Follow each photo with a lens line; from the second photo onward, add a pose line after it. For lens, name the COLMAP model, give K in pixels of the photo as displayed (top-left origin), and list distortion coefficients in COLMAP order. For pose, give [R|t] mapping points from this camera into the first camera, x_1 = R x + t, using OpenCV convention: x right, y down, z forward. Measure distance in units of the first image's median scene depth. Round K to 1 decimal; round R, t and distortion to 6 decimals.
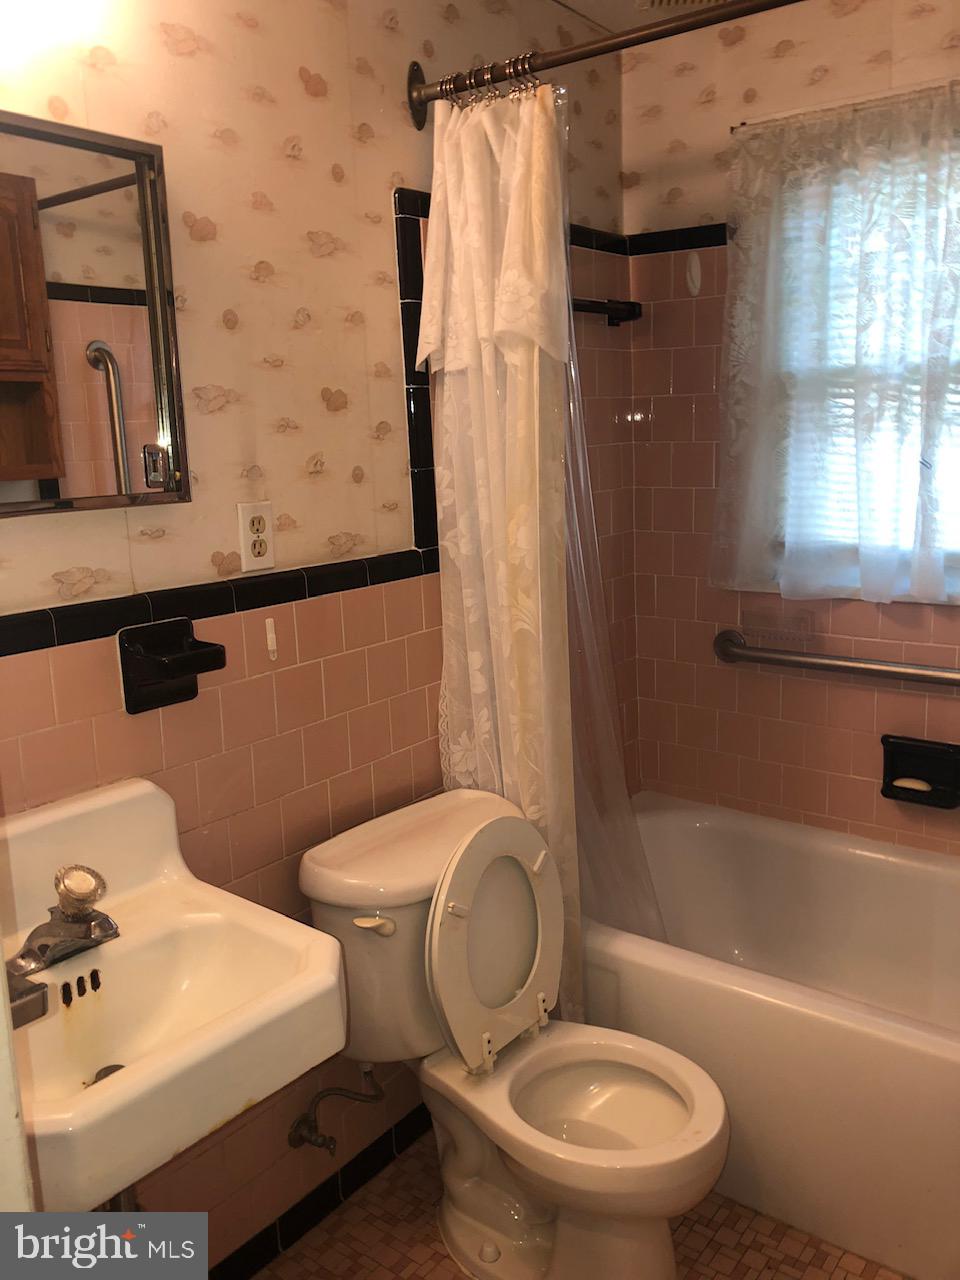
lens RADIAL K [[1032.5, 0, 480.0], [0, 1032.5, 640.0], [0, 0, 1]] dist [0.037418, -0.062663]
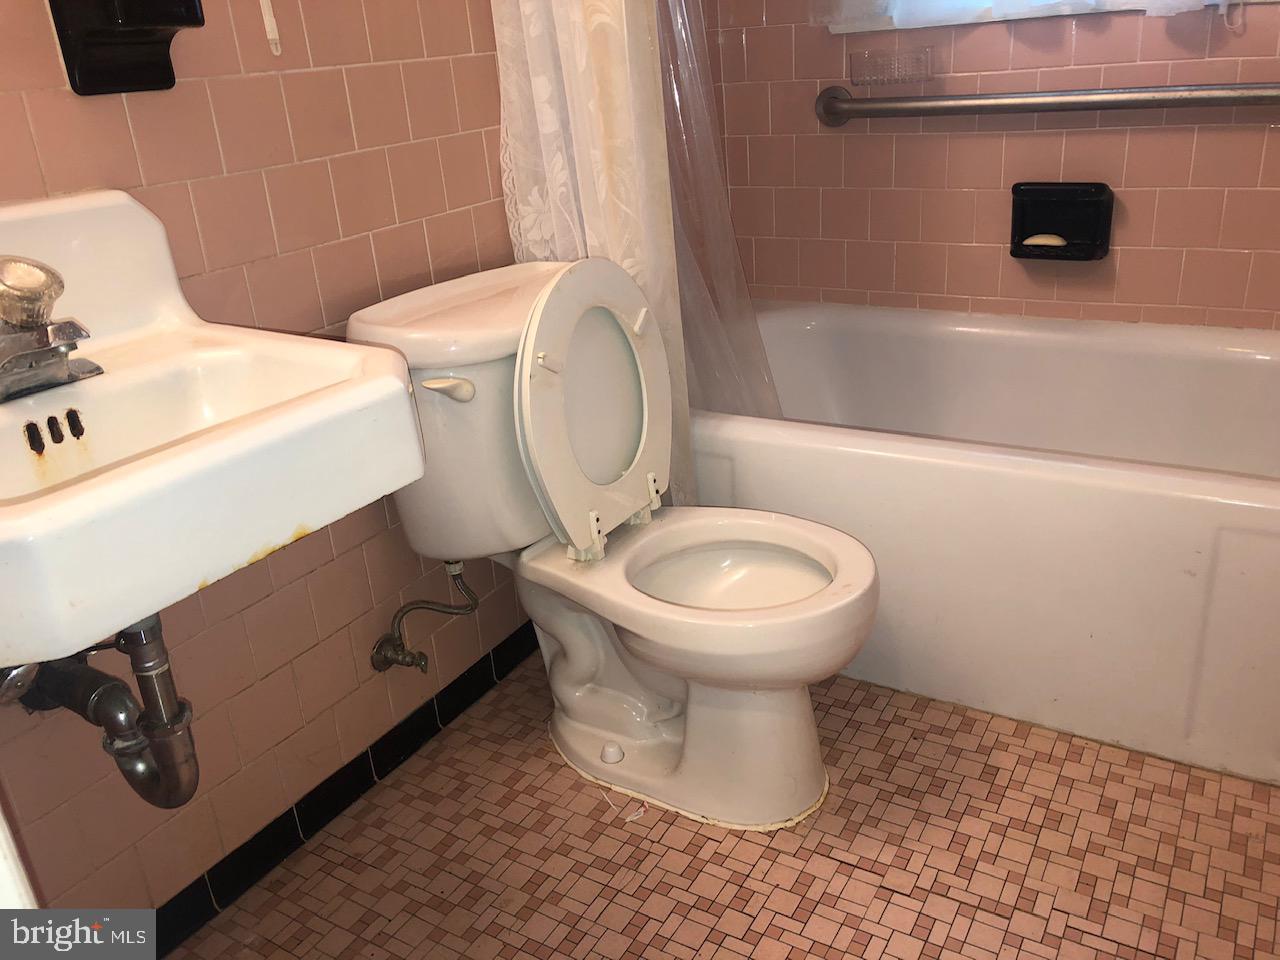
lens RADIAL K [[1043.6, 0, 640.0], [0, 1043.6, 480.0], [0, 0, 1]] dist [0.012460, 0.001264]
pose [[0.992655, -0.079490, 0.091201, -0.029148], [0.059627, 0.977385, 0.202887, 0.167862], [-0.105266, -0.195958, 0.974946, 0.154625]]
